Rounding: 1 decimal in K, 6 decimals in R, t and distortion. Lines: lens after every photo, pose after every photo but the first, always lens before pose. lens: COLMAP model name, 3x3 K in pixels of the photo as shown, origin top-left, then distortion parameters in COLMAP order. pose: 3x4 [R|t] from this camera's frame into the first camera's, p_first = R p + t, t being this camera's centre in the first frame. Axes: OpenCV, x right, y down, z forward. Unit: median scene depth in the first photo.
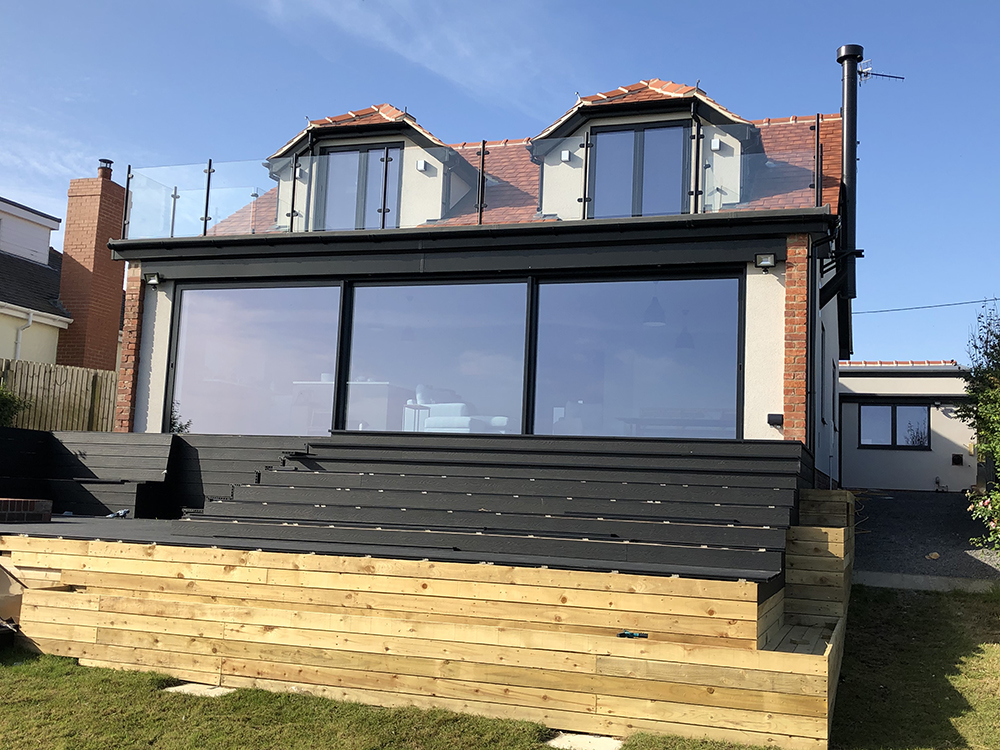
lens RADIAL K [[1043.3, 0, 500.9], [0, 1043.3, 385.6], [0, 0, 1]] dist [0.169466, -0.508427]
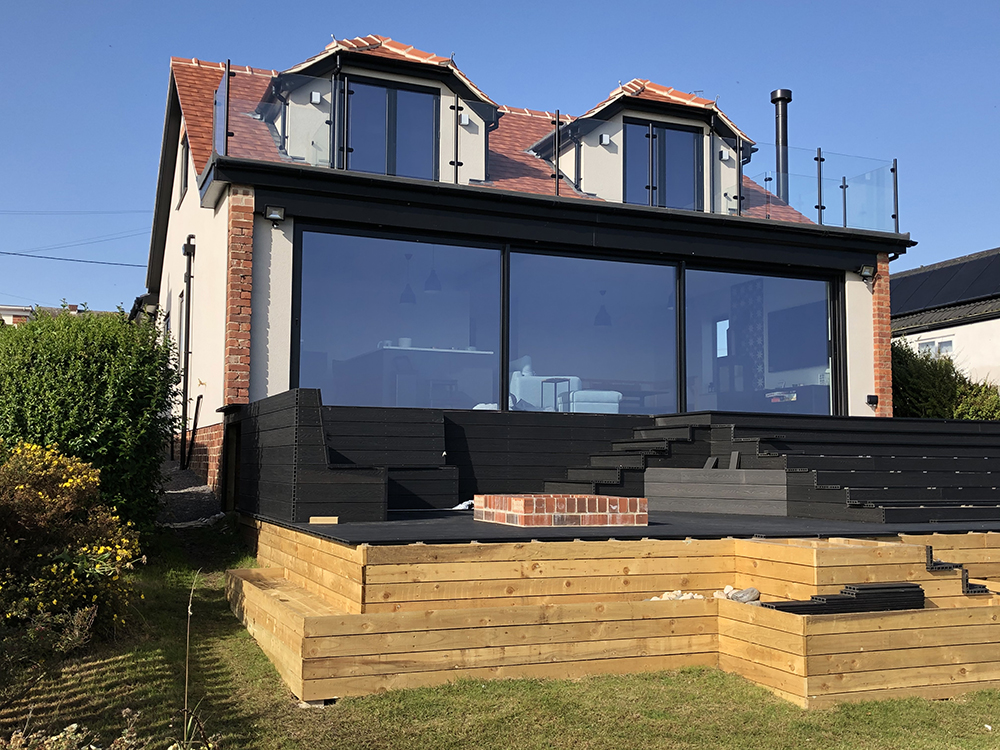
lens RADIAL K [[1072.3, 0, 519.9], [0, 1072.3, 345.8], [0, 0, 1]] dist [0.179974, -0.435350]
pose [[0.746411, 0.038687, 0.664360, -0.862734], [-0.047936, 0.998841, -0.004308, -0.006104], [-0.663757, -0.028631, 0.747400, 0.303958]]
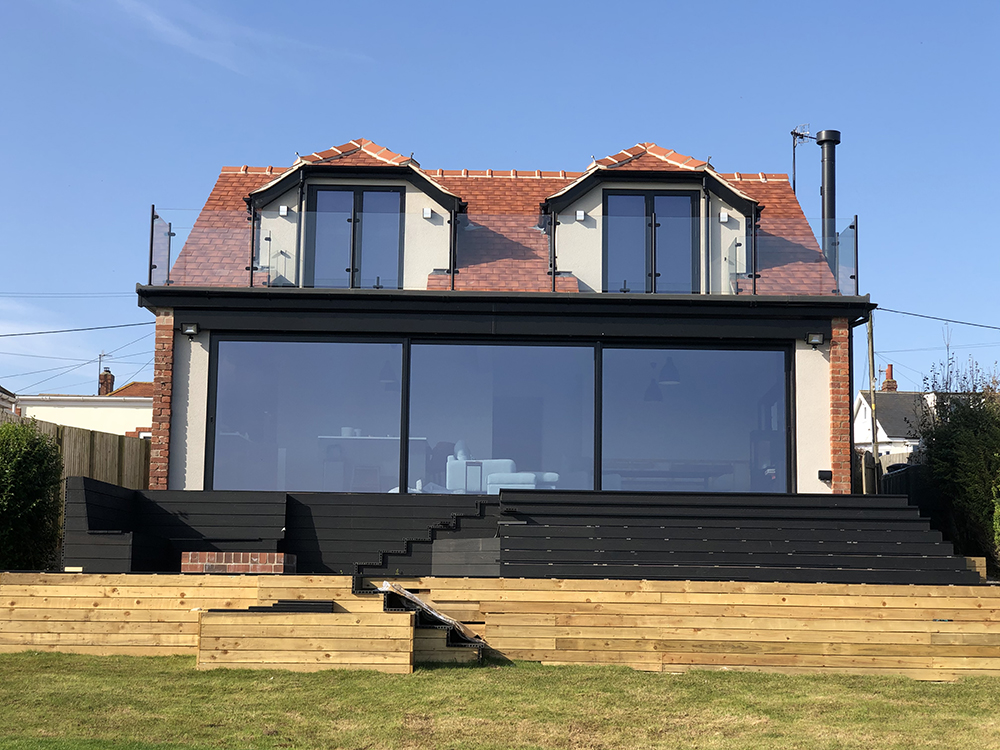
lens RADIAL K [[1549.0, 0, 500.0], [0, 1549.0, 375.0], [0, 0, 1]] dist [0.141674, -0.503236]
pose [[0.944922, 0.015775, 0.326915, -0.615430], [-0.009673, 0.999747, -0.020284, -0.038948], [-0.327153, 0.016005, 0.944836, -0.489701]]
